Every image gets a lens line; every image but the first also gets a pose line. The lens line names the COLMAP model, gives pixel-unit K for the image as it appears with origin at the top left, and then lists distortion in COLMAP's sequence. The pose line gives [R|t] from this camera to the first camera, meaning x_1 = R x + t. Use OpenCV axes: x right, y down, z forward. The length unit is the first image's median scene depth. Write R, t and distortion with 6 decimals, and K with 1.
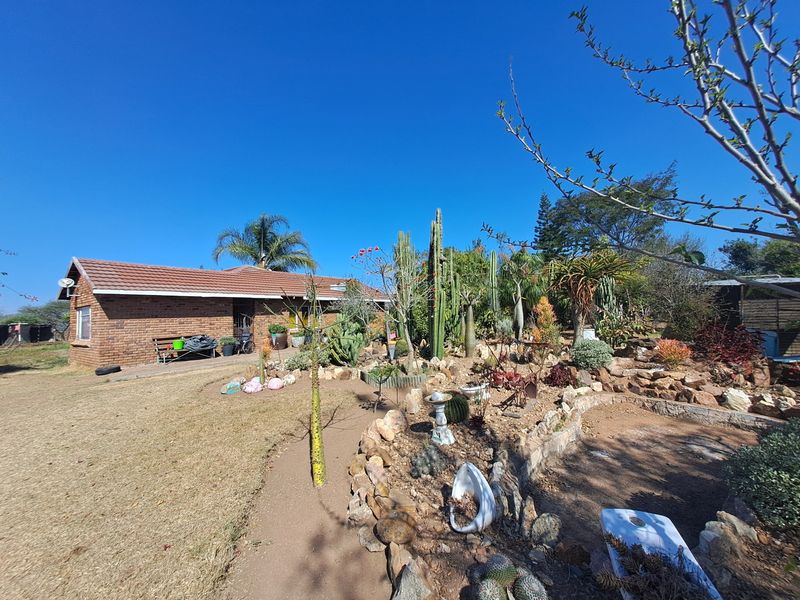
lens RADIAL K [[303.0, 0, 400.0], [0, 303.0, 300.0], [0, 0, 1]] dist [-0.000316, -0.003224]
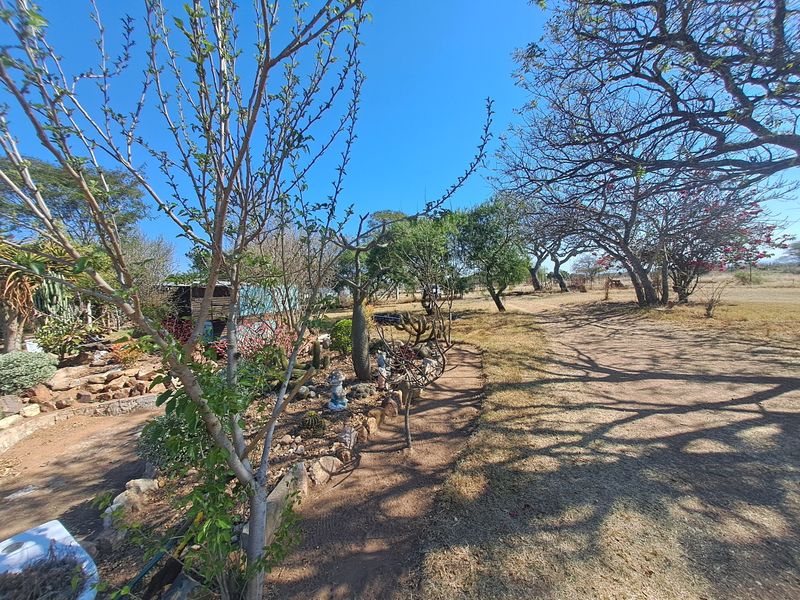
lens RADIAL K [[314.9, 0, 406.0], [0, 314.9, 299.7], [0, 0, 1]] dist [-0.001634, -0.000218]
pose [[0.190312, -0.020943, 0.981500, 0.035729], [0.015239, 0.999715, 0.018377, -0.005874], [-0.981605, 0.011460, 0.190577, -0.134173]]
